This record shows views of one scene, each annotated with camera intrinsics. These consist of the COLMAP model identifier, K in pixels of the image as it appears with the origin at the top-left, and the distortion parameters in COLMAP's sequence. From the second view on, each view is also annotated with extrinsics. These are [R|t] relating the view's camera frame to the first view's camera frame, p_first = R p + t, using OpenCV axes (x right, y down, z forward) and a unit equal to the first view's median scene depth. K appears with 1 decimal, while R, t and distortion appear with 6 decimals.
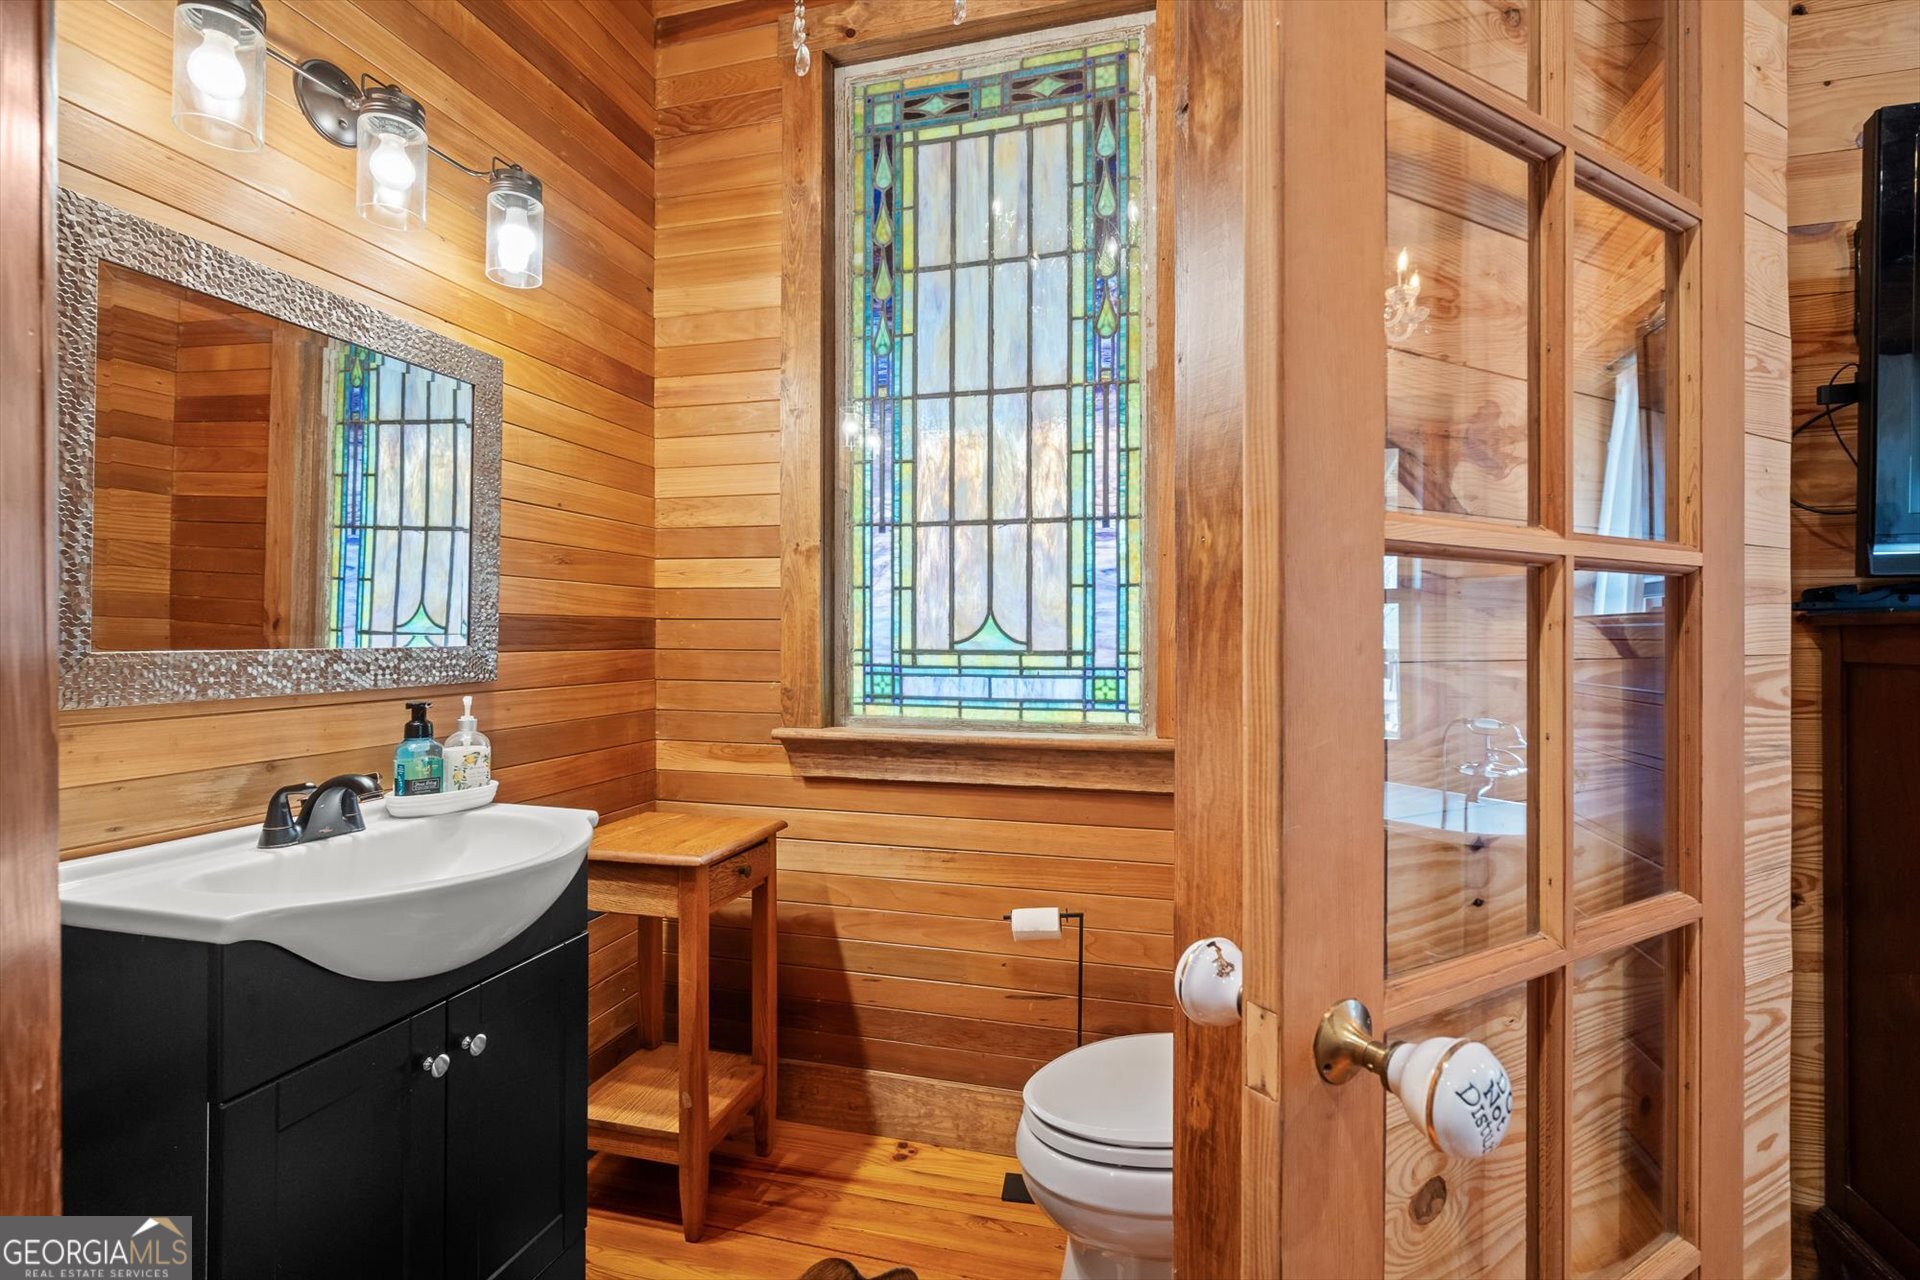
lens RADIAL K [[855.2, 0, 961.0], [0, 855.2, 643.7], [0, 0, 1]] dist [-0.002991, 0.000696]
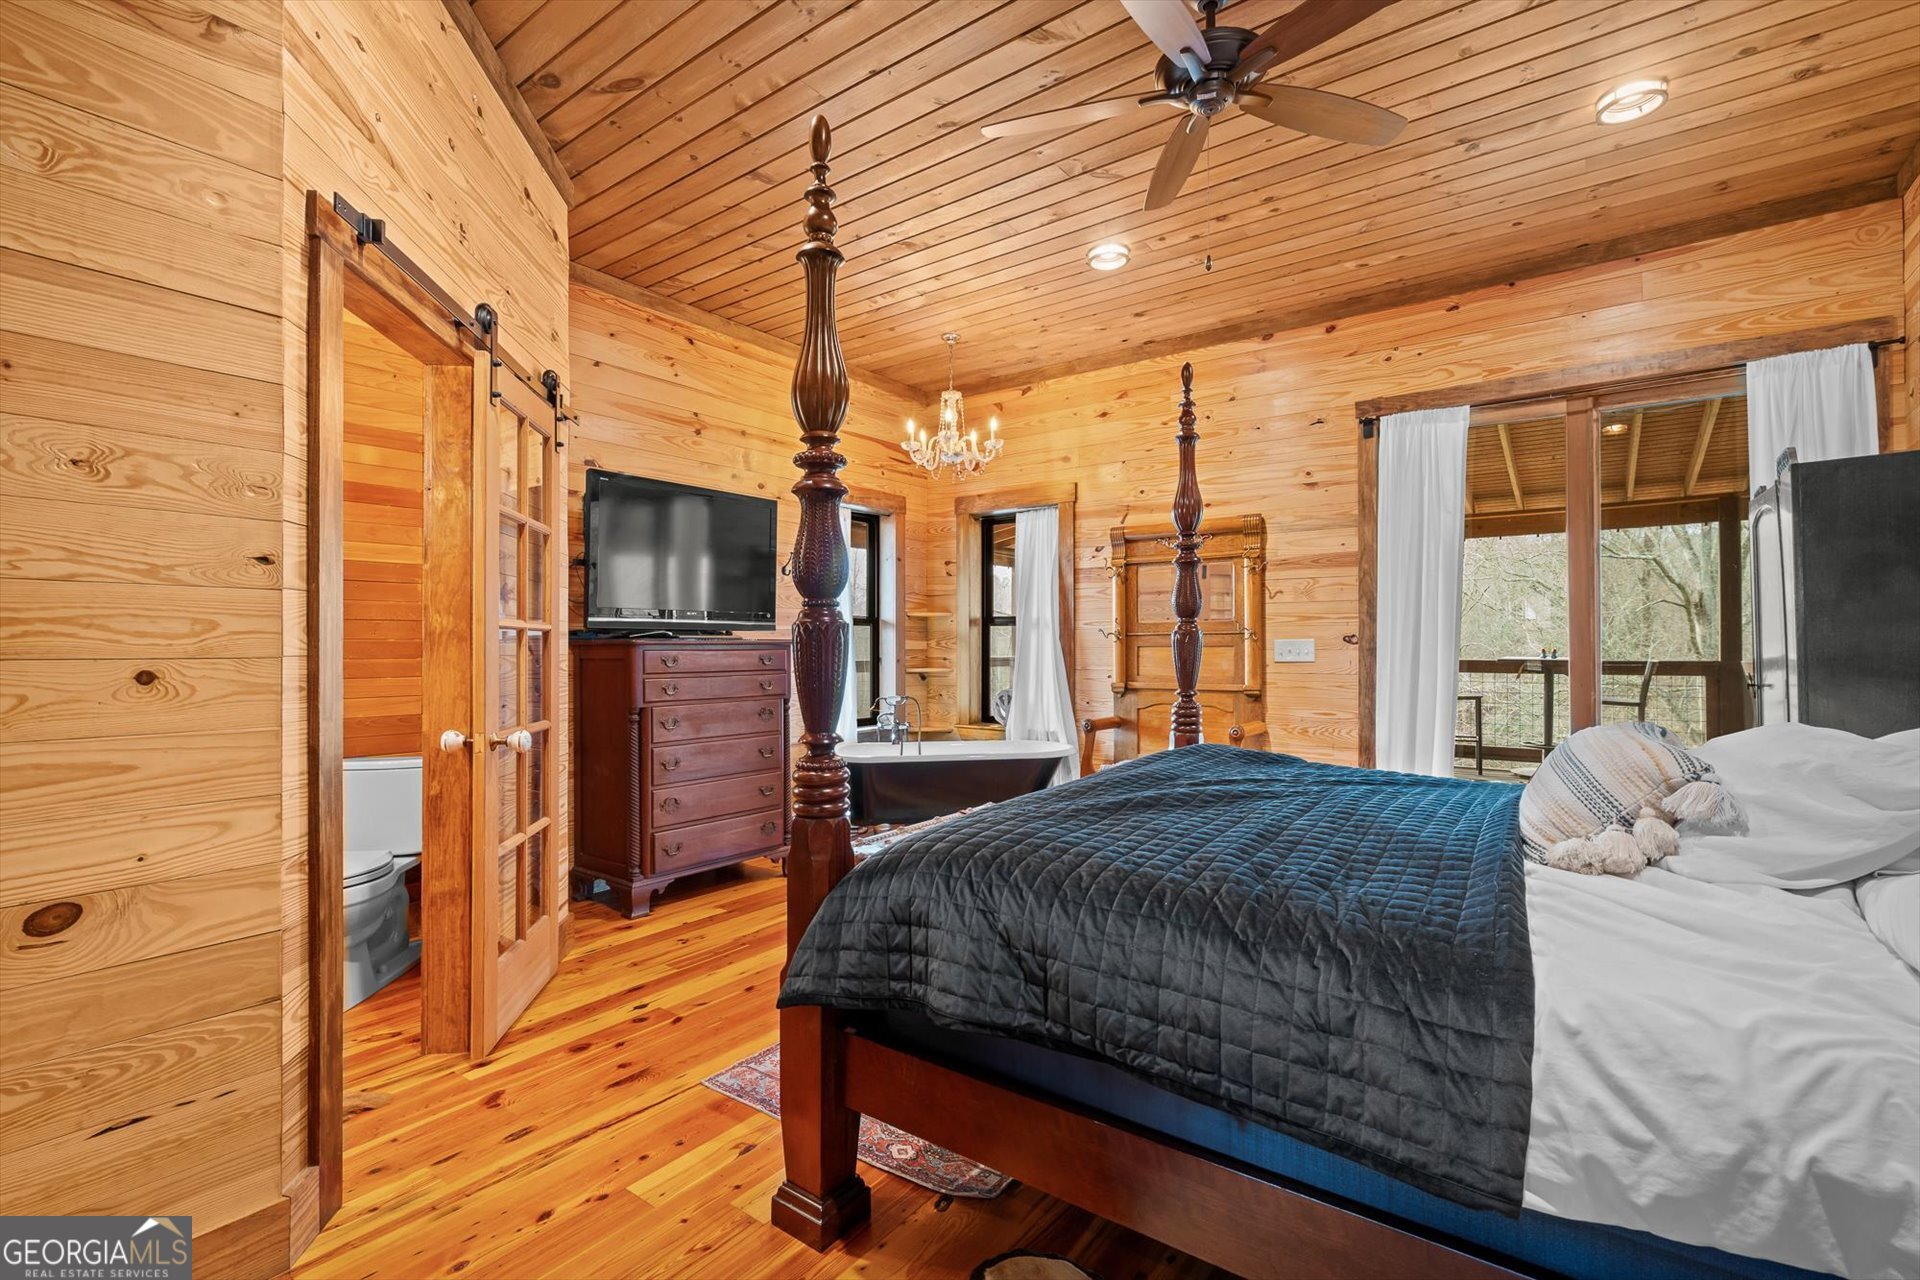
lens RADIAL K [[855.2, 0, 961.0], [0, 855.2, 643.7], [0, 0, 1]] dist [-0.002991, 0.000696]
pose [[0.348185, -0.000922, 0.937425, -1.909403], [0.008533, 0.999961, -0.002186, -0.001775], [-0.937387, 0.008760, 0.348180, -1.883230]]
